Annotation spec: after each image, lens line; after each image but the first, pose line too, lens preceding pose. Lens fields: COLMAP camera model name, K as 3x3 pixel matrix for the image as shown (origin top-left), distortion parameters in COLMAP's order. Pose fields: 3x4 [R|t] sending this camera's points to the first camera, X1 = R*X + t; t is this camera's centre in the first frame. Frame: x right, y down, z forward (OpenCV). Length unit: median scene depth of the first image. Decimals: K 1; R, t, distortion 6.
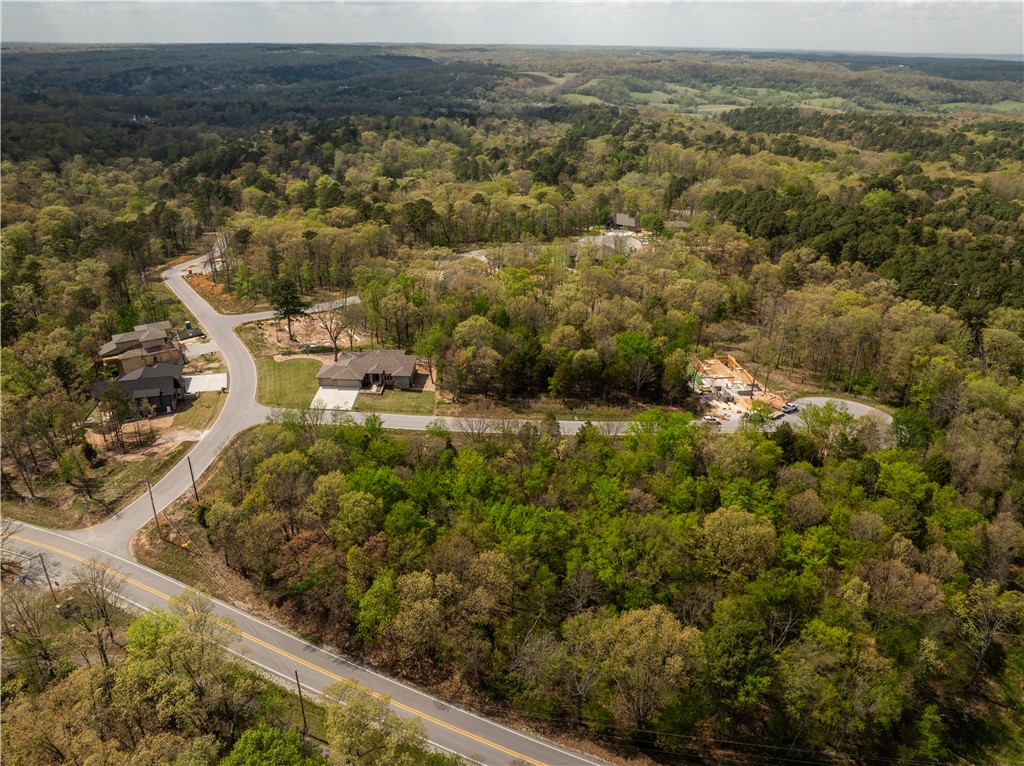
lens RADIAL K [[722.1, 0, 509.5], [0, 722.1, 385.2], [0, 0, 1]] dist [-0.042989, 0.006602]
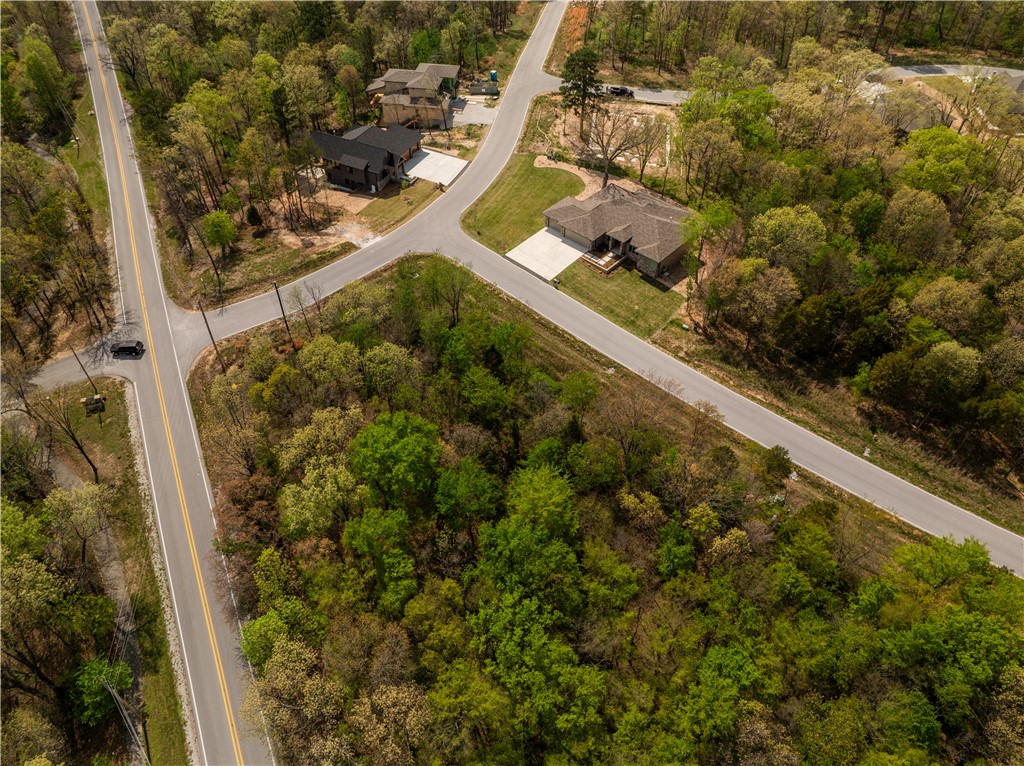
lens RADIAL K [[722.1, 0, 509.5], [0, 722.1, 385.2], [0, 0, 1]] dist [-0.042989, 0.006602]
pose [[0.752189, 0.471570, -0.460254, 0.101893], [-0.286494, 0.863036, 0.416041, -0.135143], [0.593408, -0.181081, 0.784268, 0.354795]]
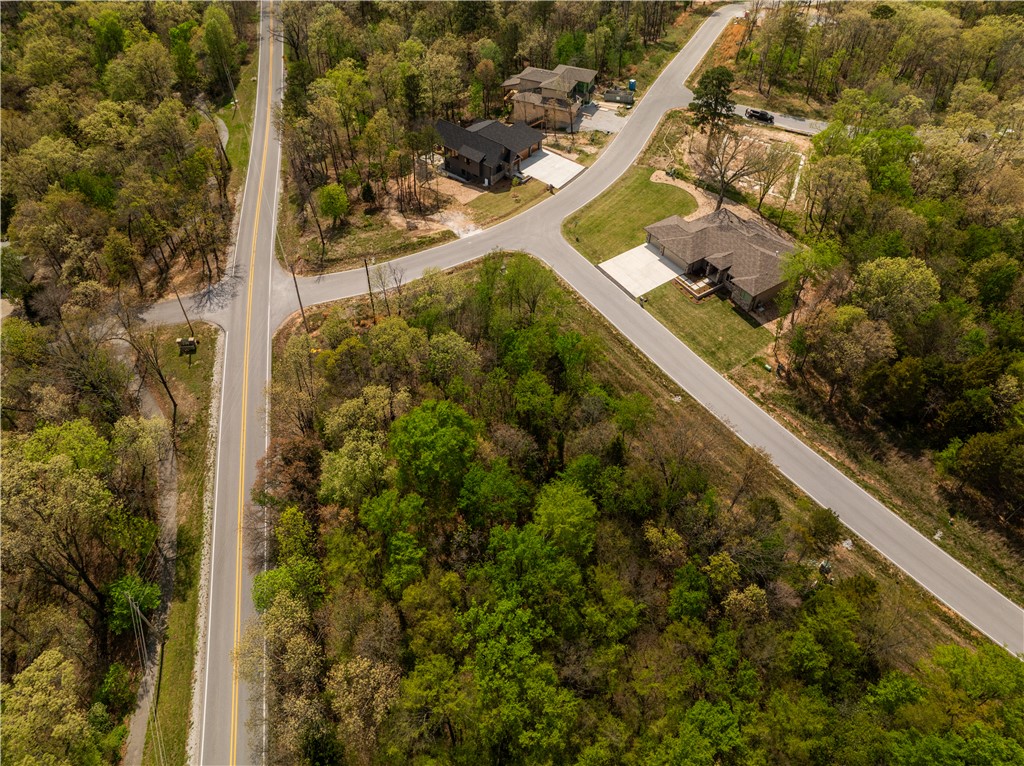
lens RADIAL K [[722.1, 0, 509.5], [0, 722.1, 385.2], [0, 0, 1]] dist [-0.042989, 0.006602]
pose [[0.572795, 0.585695, -0.573469, 0.128815], [-0.358019, 0.808110, 0.467740, -0.149860], [0.737379, -0.062606, 0.672571, 0.385301]]
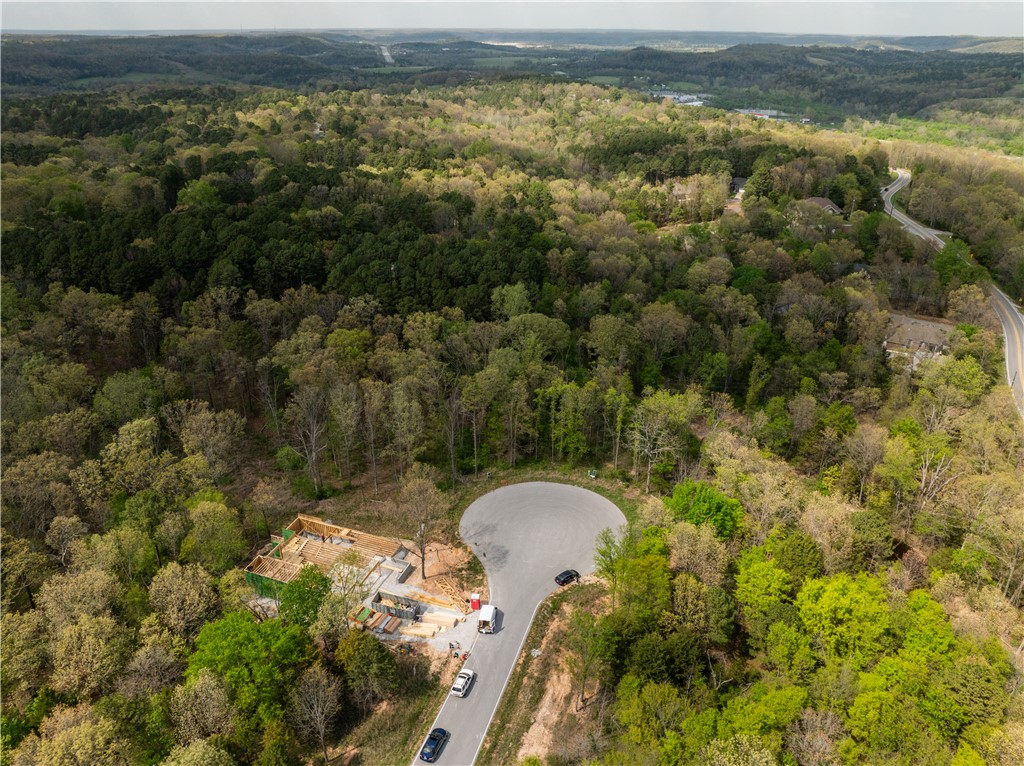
lens RADIAL K [[722.1, 0, 509.5], [0, 722.1, 385.2], [0, 0, 1]] dist [-0.042989, 0.006602]
pose [[0.492116, -0.395251, 0.775628, -0.013888], [0.374960, 0.900338, 0.220899, -0.217721], [-0.785638, 0.182122, 0.591274, 0.568703]]
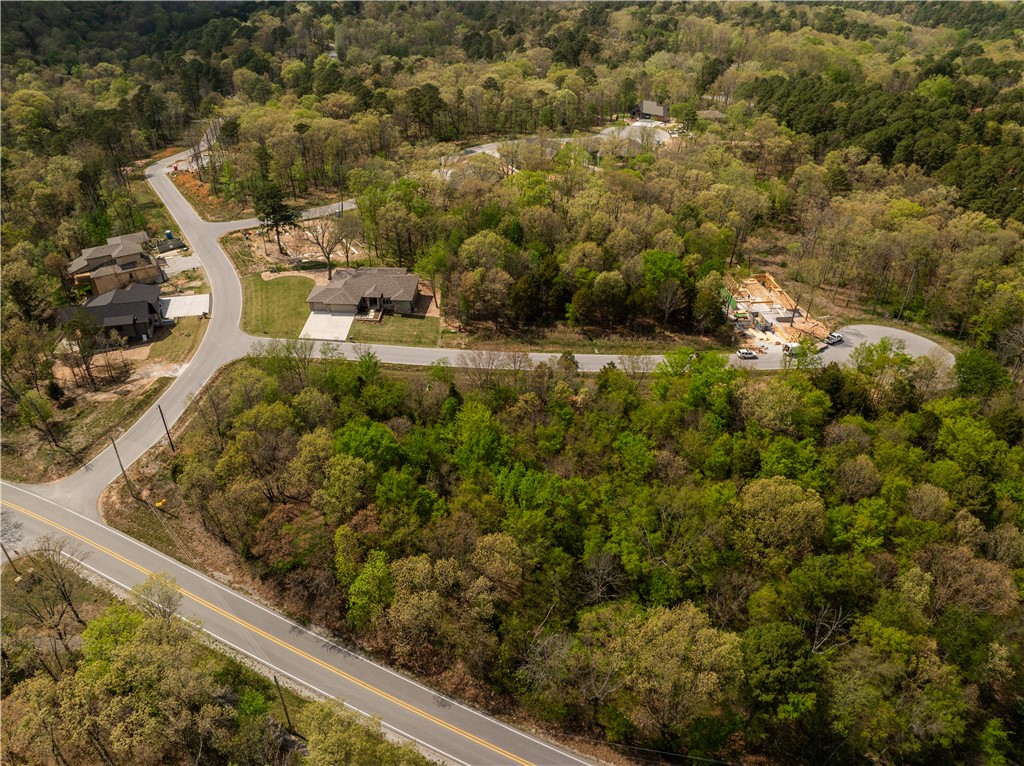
lens RADIAL K [[726.4, 0, 509.6], [0, 726.4, 381.0], [0, 0, 1]] dist [-0.060802, 0.034871]
pose [[0.999786, 0.011978, -0.016874, 0.000186], [-0.009302, 0.988560, 0.150544, -0.045564], [0.018484, -0.150355, 0.988459, 0.090954]]
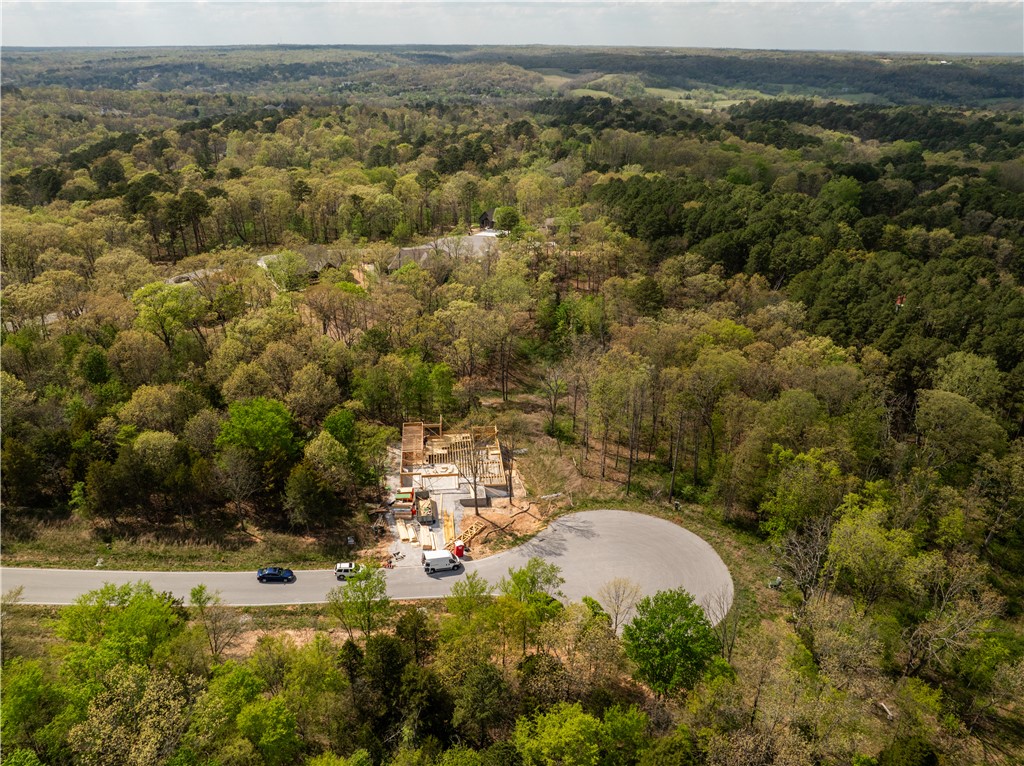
lens RADIAL K [[715.3, 0, 511.0], [0, 715.3, 397.4], [0, 0, 1]] dist [-0.033917, -0.003918]
pose [[0.998723, 0.017277, -0.047476, 0.382503], [-0.016613, 0.999759, 0.014336, -0.083029], [0.047712, -0.013529, 0.998770, 0.420176]]
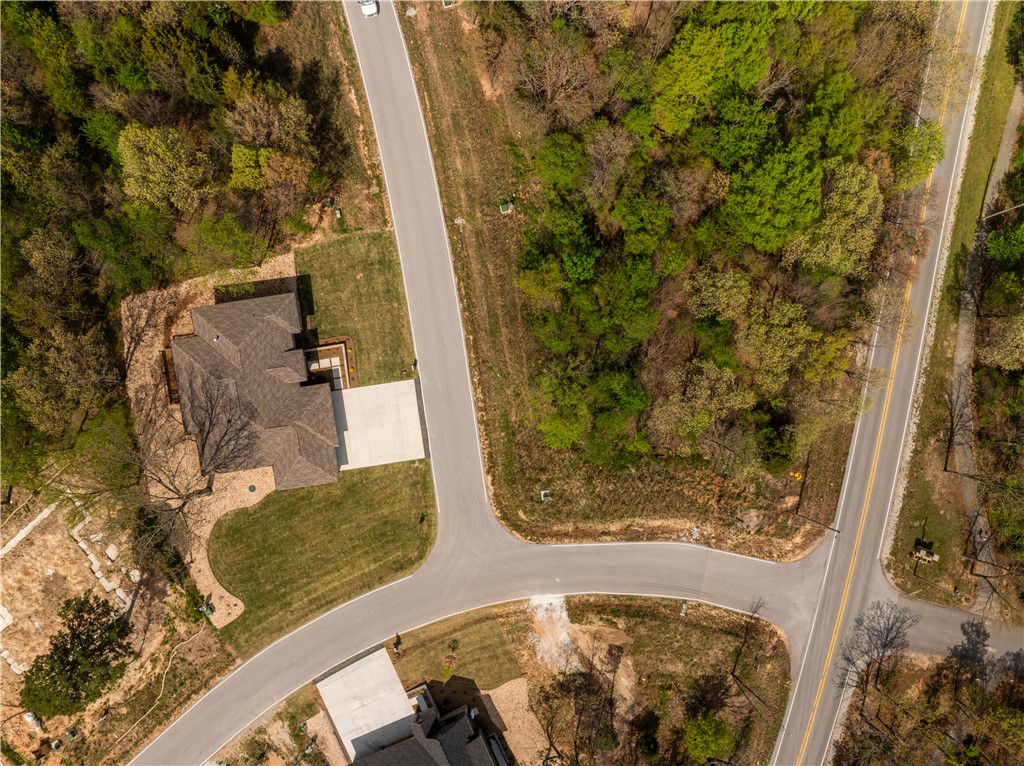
lens RADIAL K [[722.1, 0, 509.5], [0, 722.1, 385.2], [0, 0, 1]] dist [-0.042989, 0.006602]
pose [[-0.169266, -0.985461, -0.014656, -0.197013], [0.425246, -0.086440, 0.900941, -0.359431], [-0.889109, 0.146266, 0.433695, 0.606085]]
